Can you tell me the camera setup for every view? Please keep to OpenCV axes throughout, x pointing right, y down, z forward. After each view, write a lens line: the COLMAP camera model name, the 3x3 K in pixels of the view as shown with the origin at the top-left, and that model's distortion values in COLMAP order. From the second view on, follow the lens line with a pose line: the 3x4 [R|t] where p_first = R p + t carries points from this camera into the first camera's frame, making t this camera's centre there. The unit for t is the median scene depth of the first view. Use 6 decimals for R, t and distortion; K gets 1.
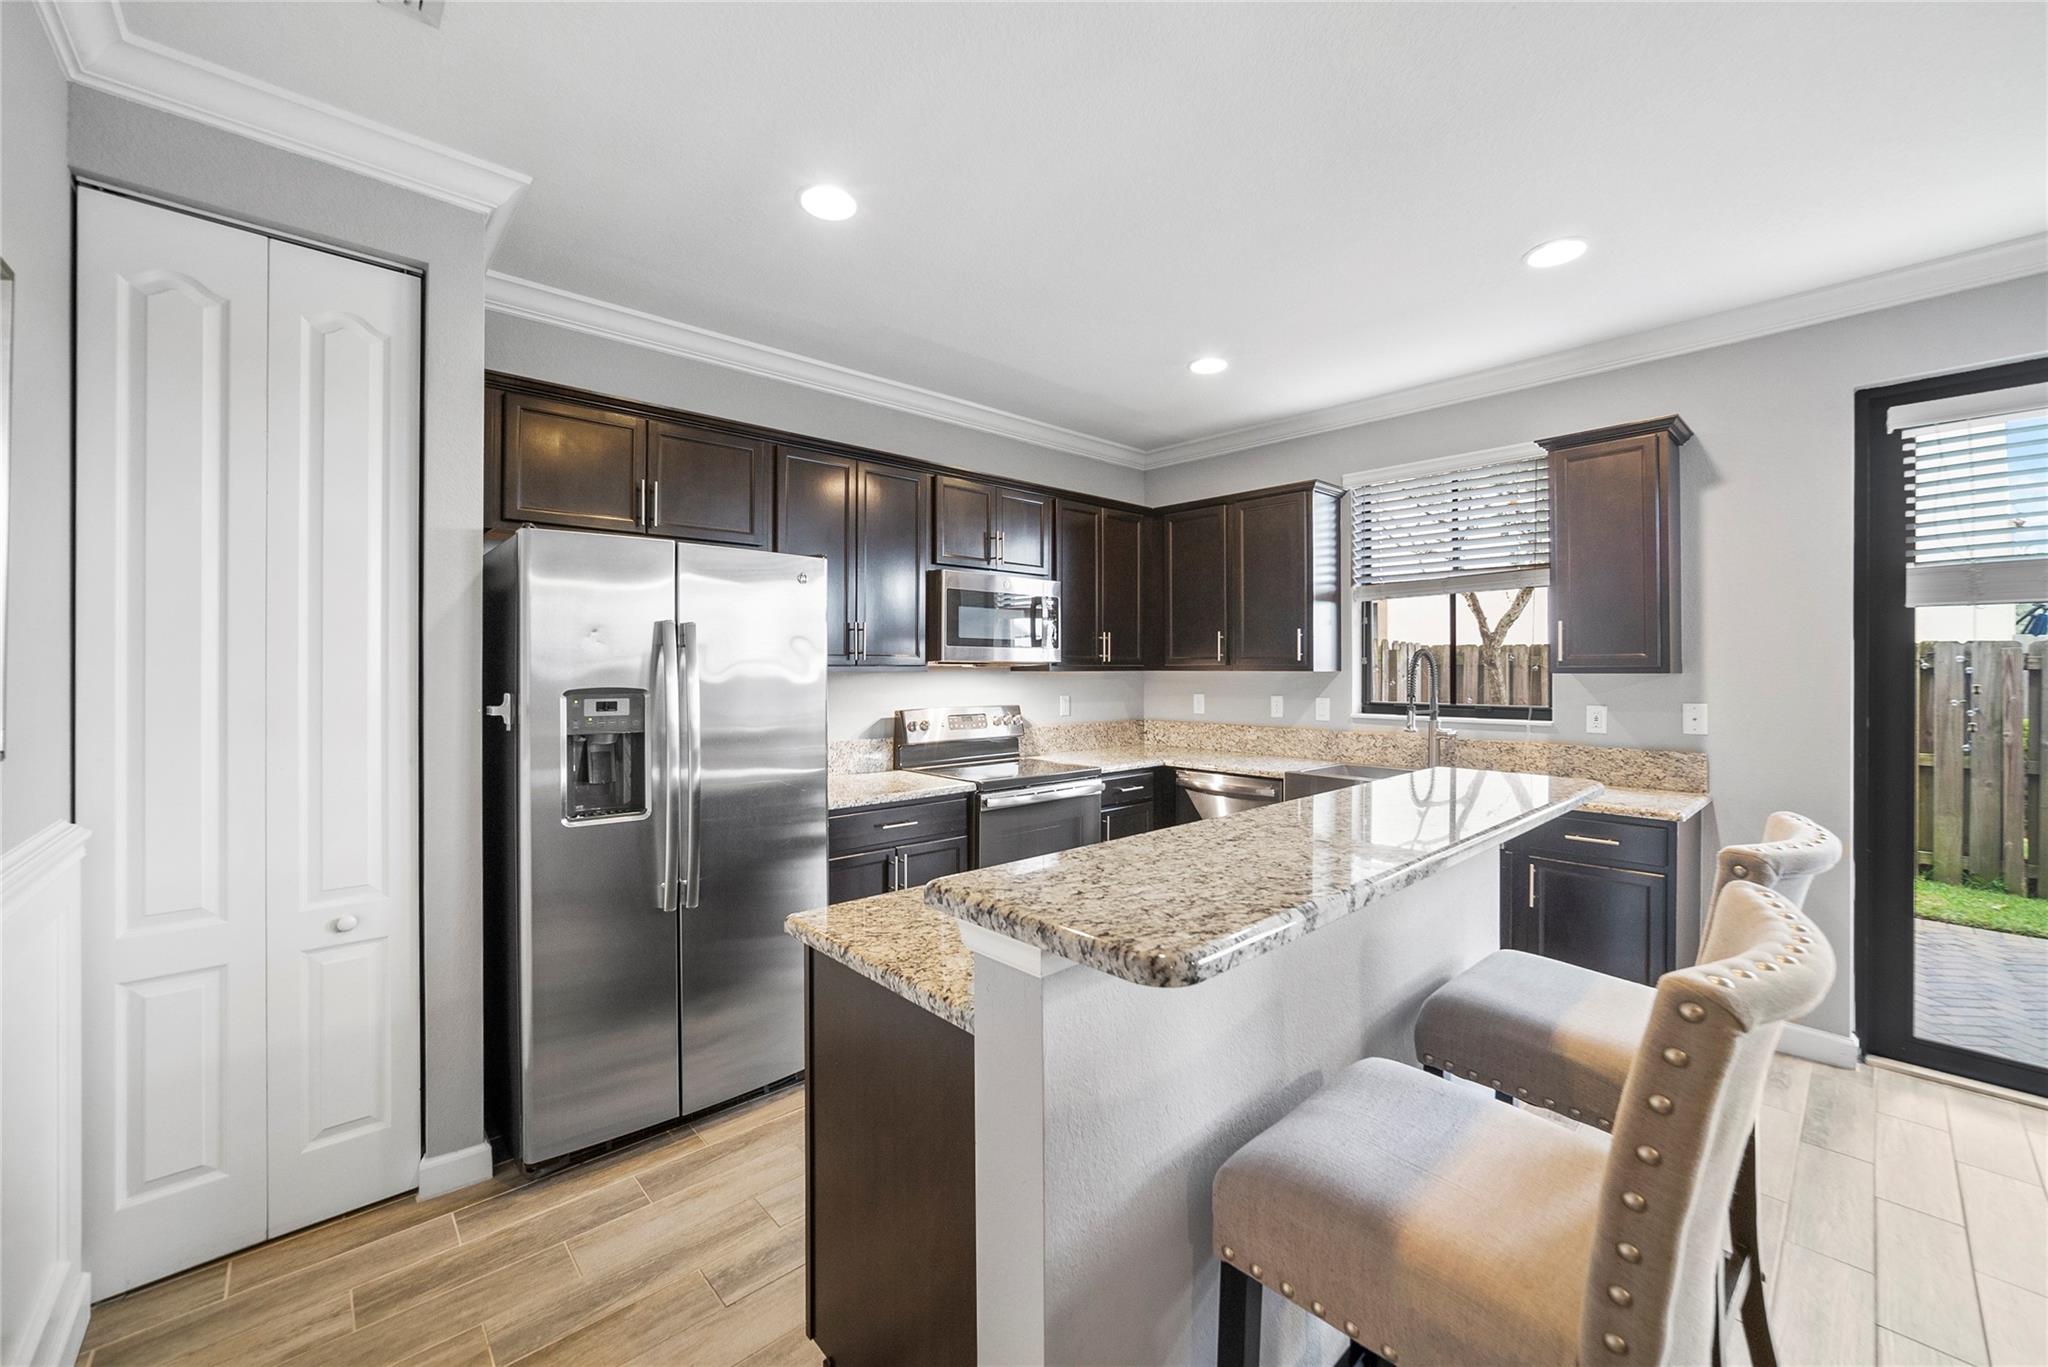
lens RADIAL K [[800.3, 0, 1013.0], [0, 800.3, 667.0], [0, 0, 1]] dist [-0.020963, 0.003367]
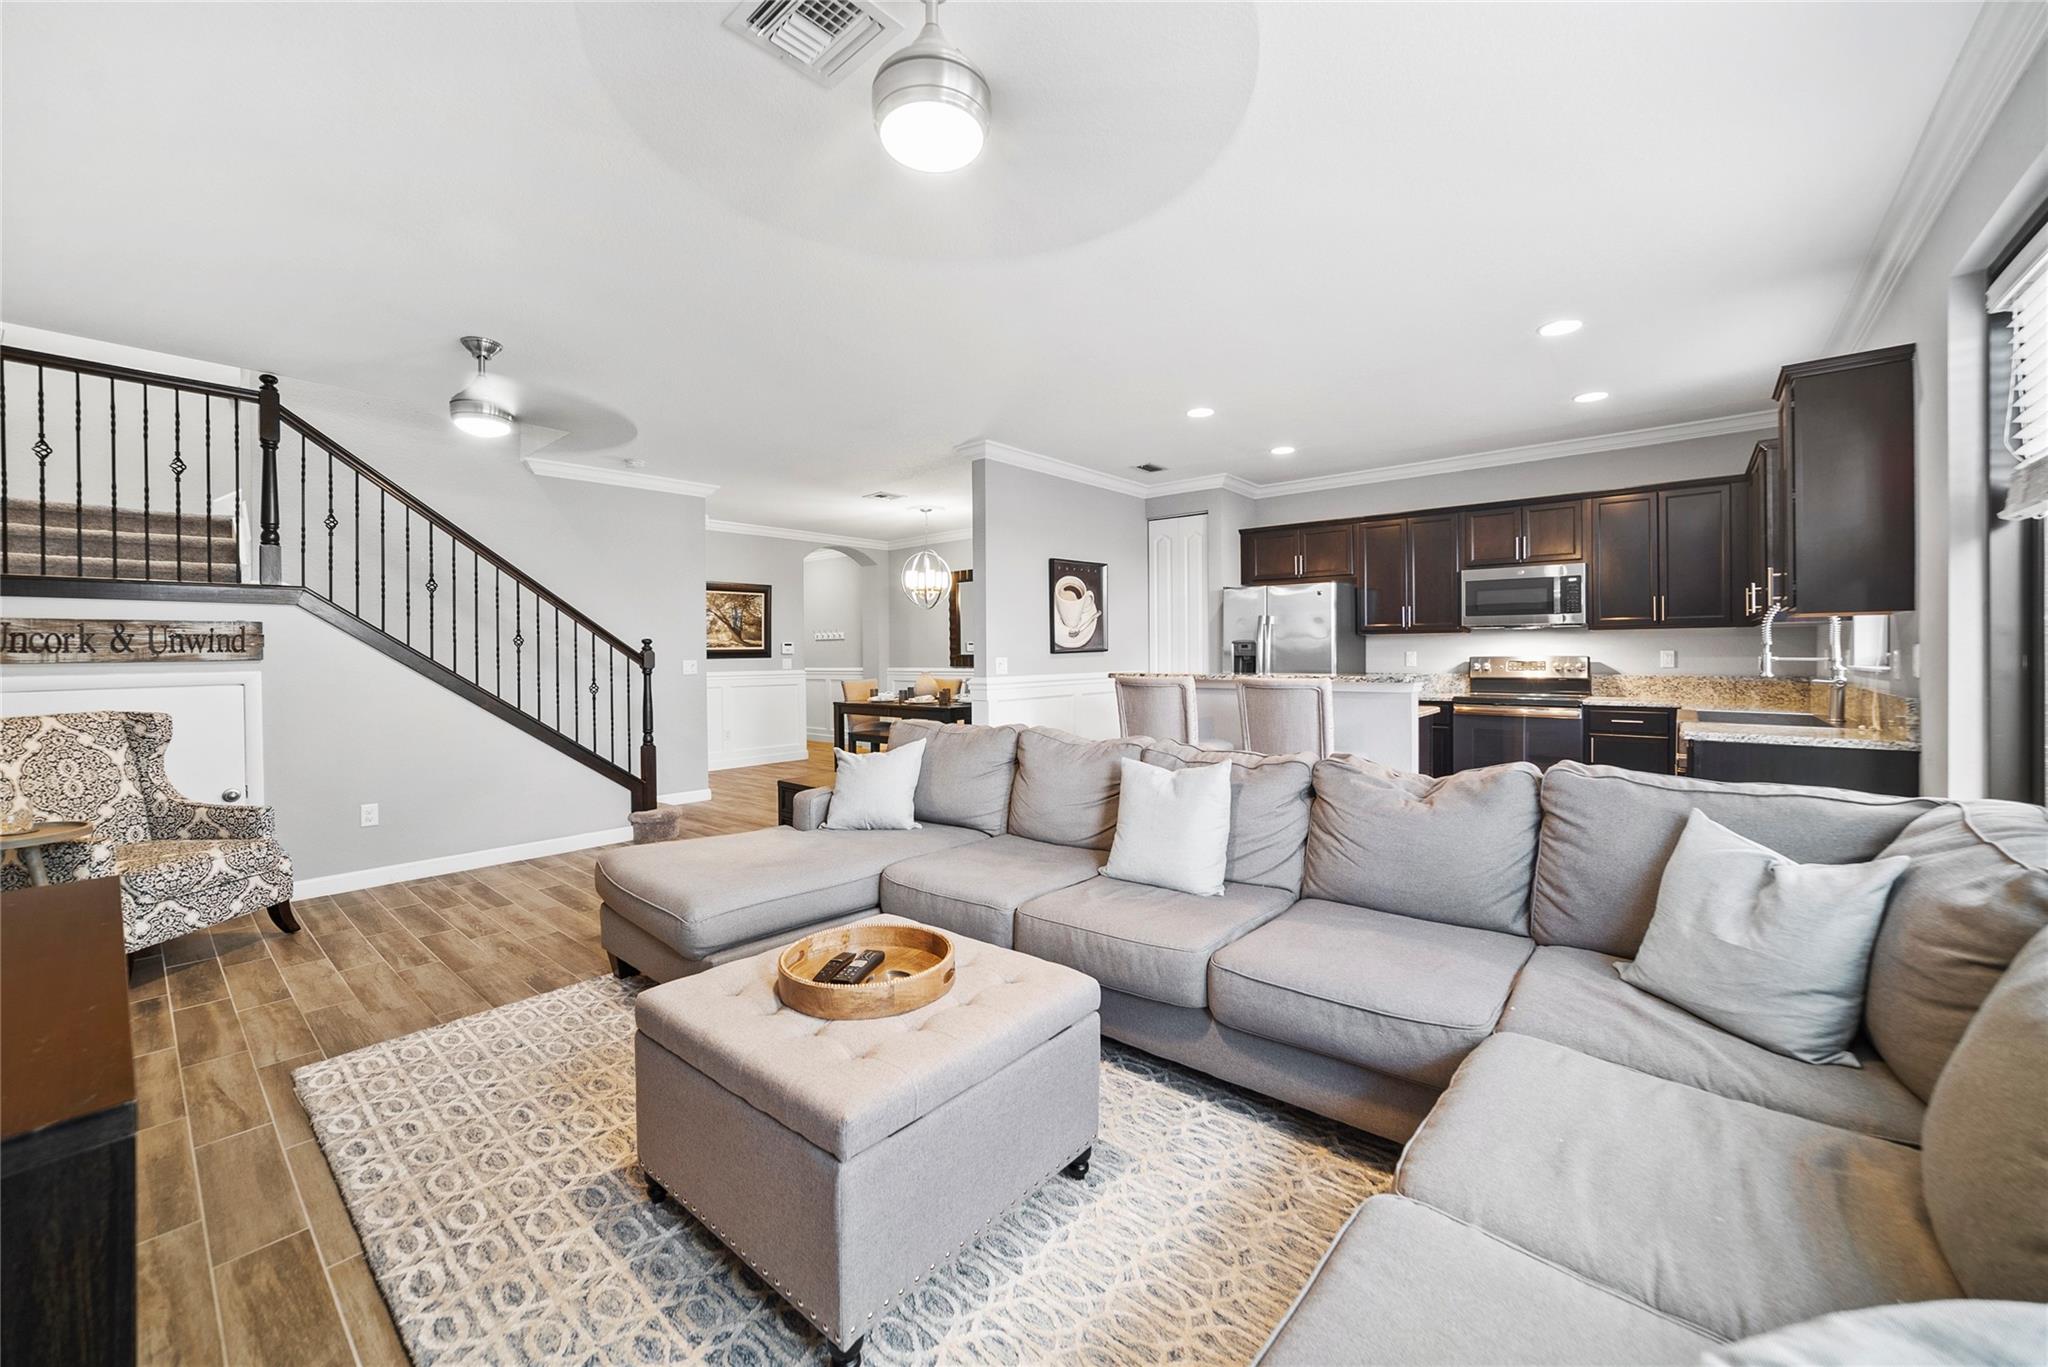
lens RADIAL K [[783.5, 0, 1031.9], [0, 783.5, 653.0], [0, 0, 1]] dist [-0.023329, 0.007784]
pose [[0.141523, -0.001162, -0.989934, 1.300153], [0.007888, 0.999969, -0.000046, 0.039425], [0.989904, -0.007802, 0.141528, -0.101129]]
